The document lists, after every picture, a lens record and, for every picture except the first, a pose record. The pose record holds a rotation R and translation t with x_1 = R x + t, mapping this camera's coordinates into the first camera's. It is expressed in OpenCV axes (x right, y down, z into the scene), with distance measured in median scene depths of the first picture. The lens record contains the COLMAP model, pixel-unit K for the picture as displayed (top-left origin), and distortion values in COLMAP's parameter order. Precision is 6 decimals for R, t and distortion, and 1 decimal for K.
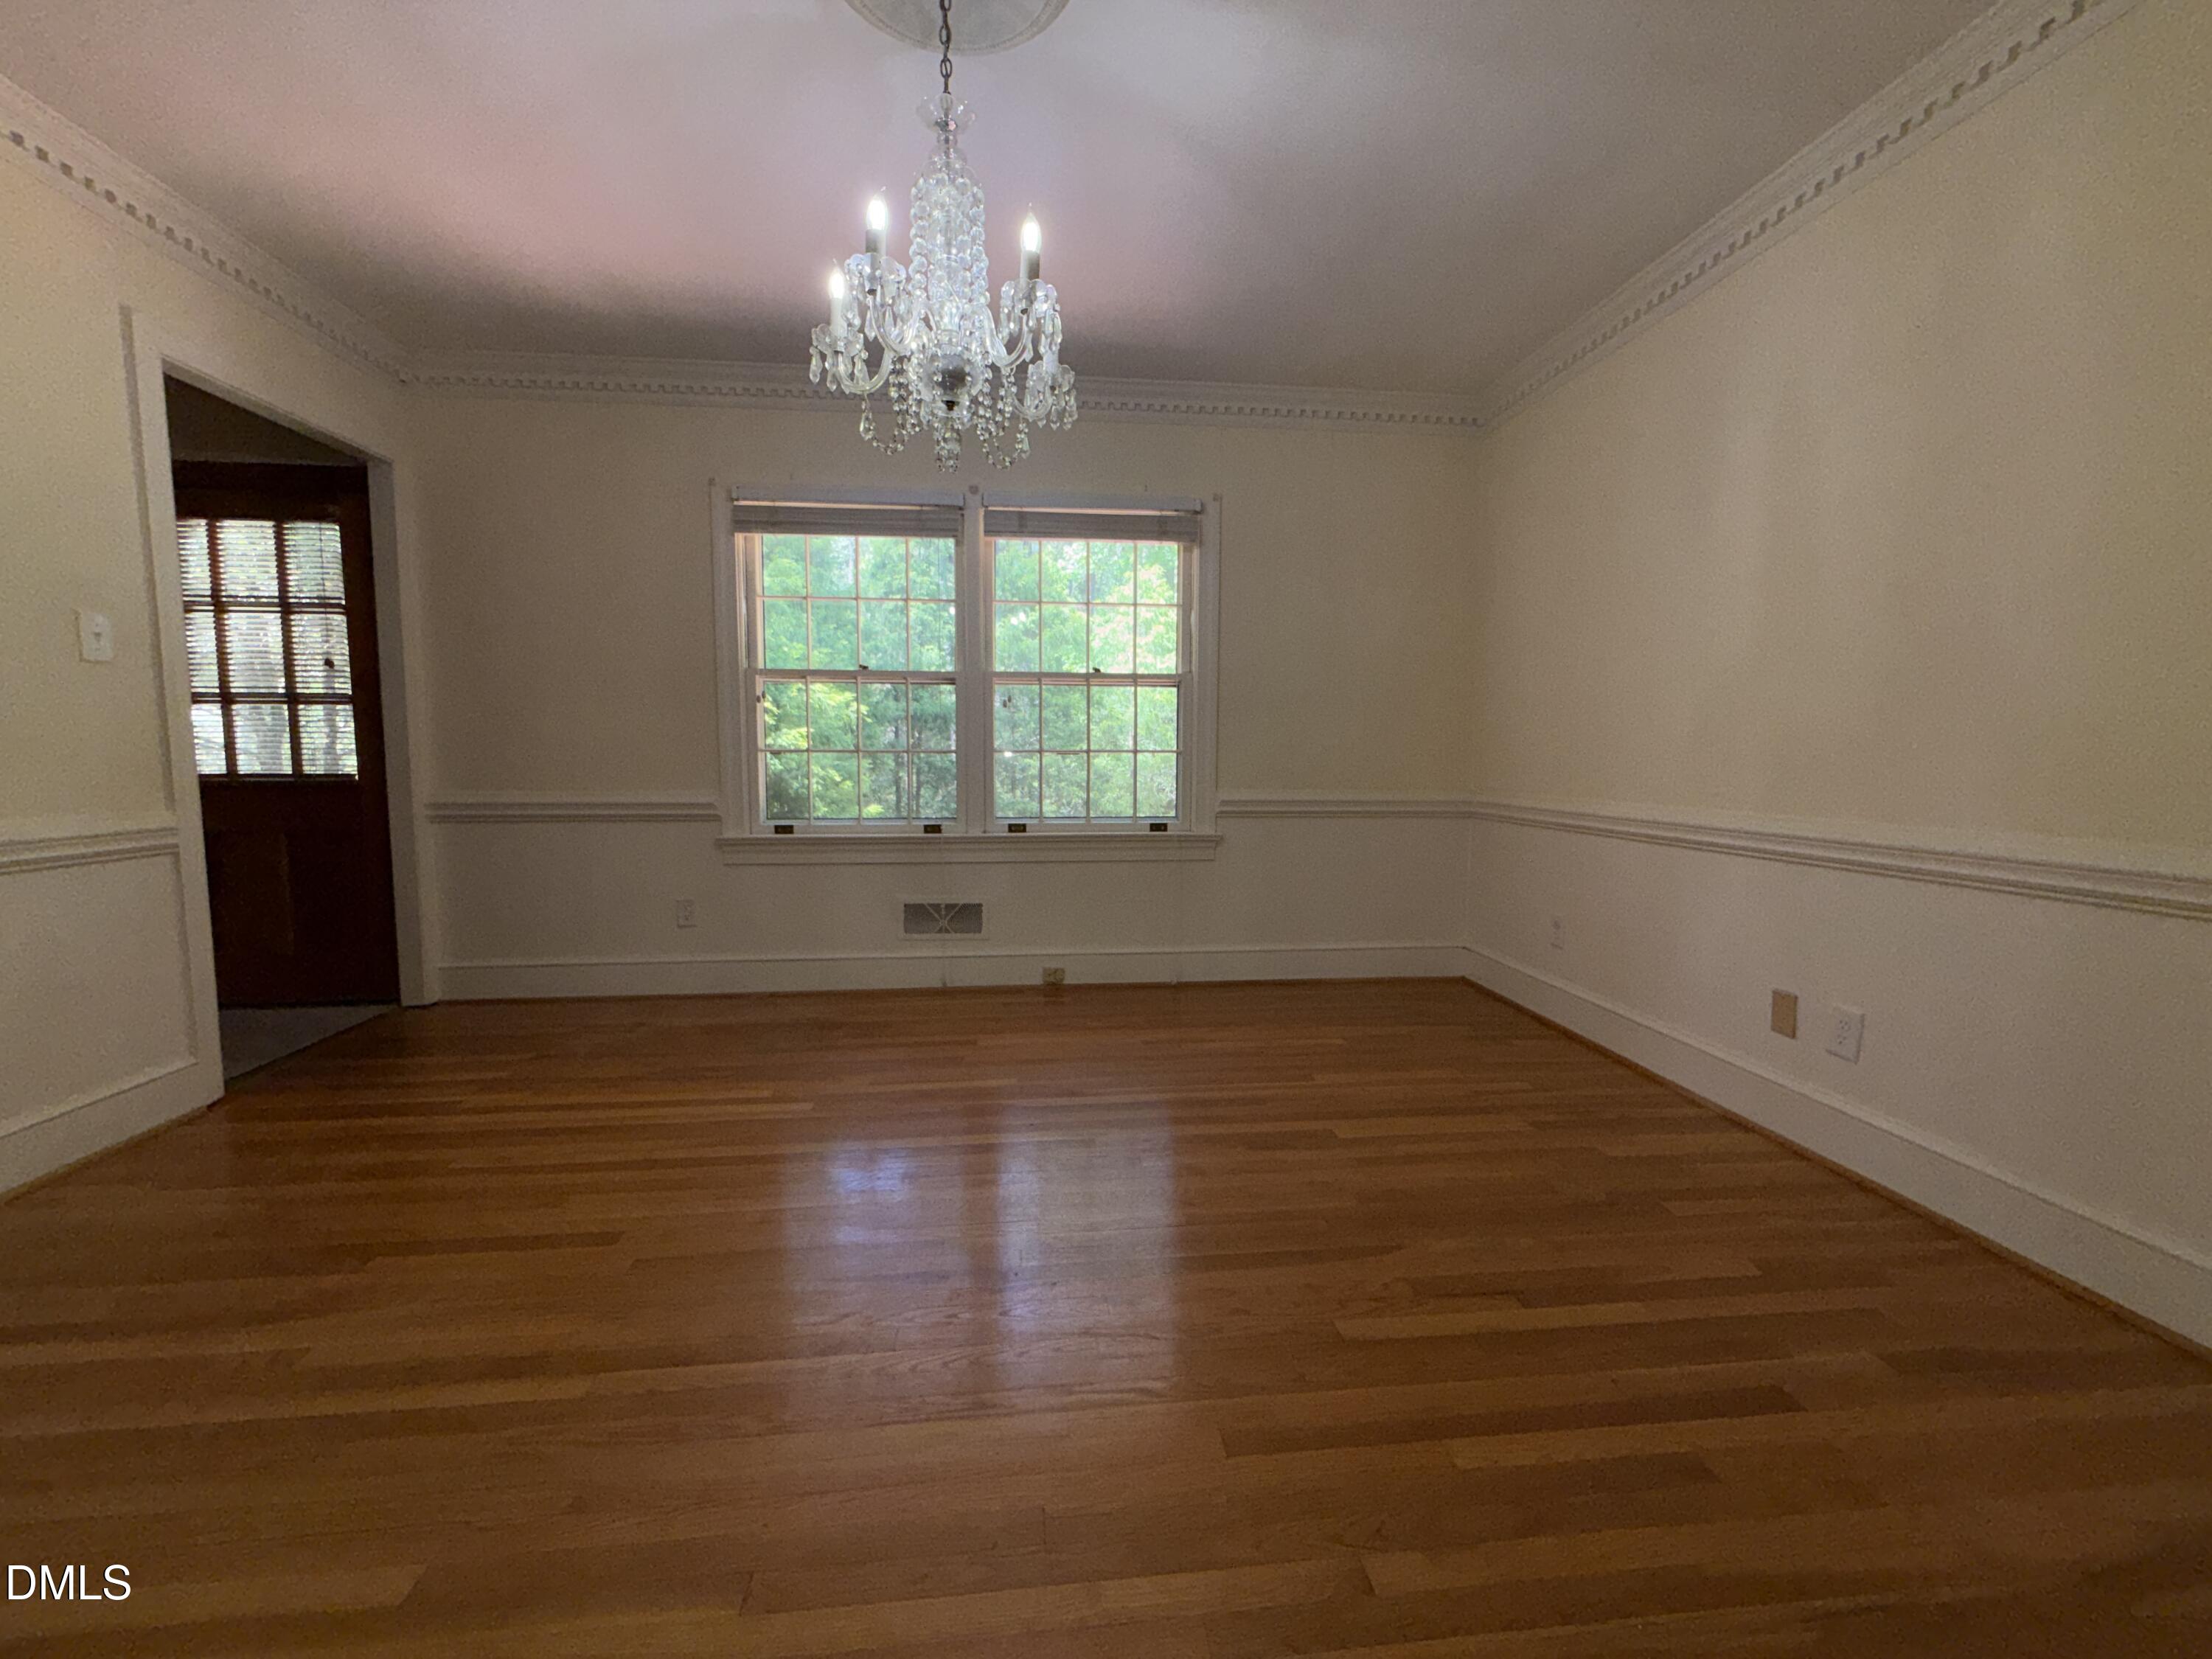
lens RADIAL K [[883.9, 0, 1099.1], [0, 883.9, 829.7], [0, 0, 1]] dist [-0.000926, 0.000789]
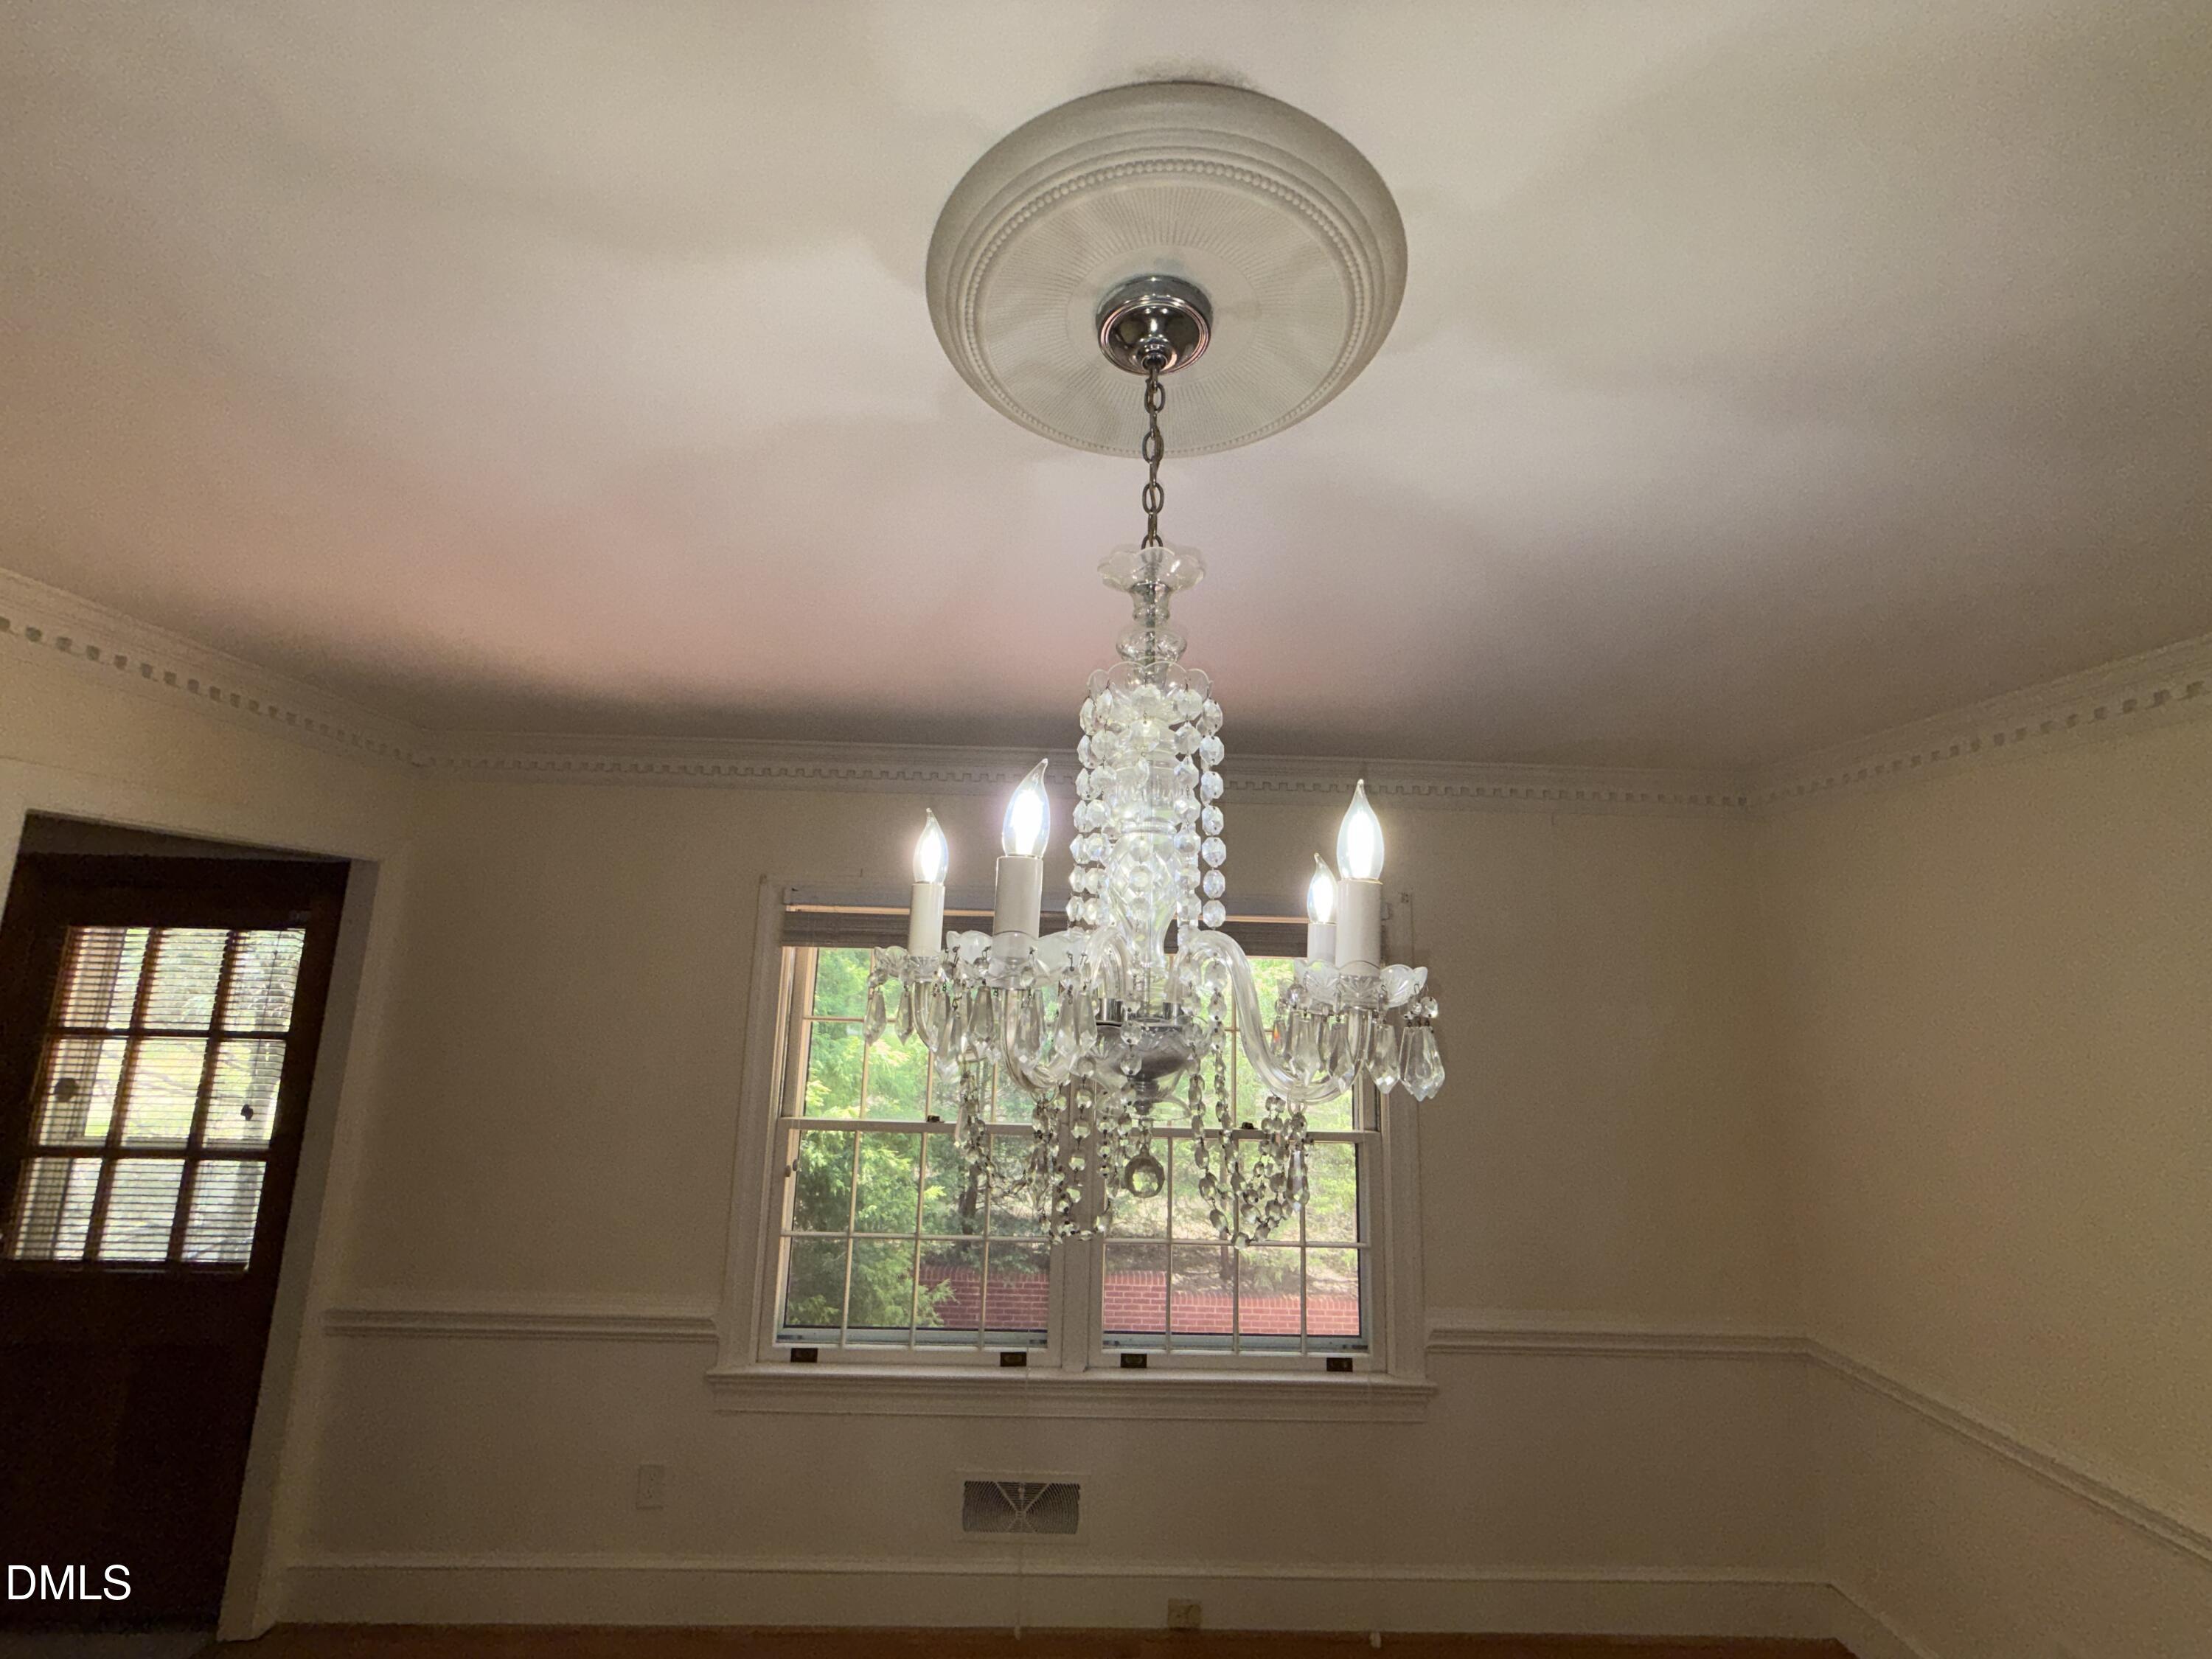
lens RADIAL K [[883.9, 0, 1099.1], [0, 883.9, 829.7], [0, 0, 1]] dist [-0.000926, 0.000789]
pose [[0.996954, 0.011114, -0.077197, -0.076563], [-0.030288, 0.967279, -0.251902, -0.246145], [0.071871, 0.253473, 0.964669, 0.244158]]
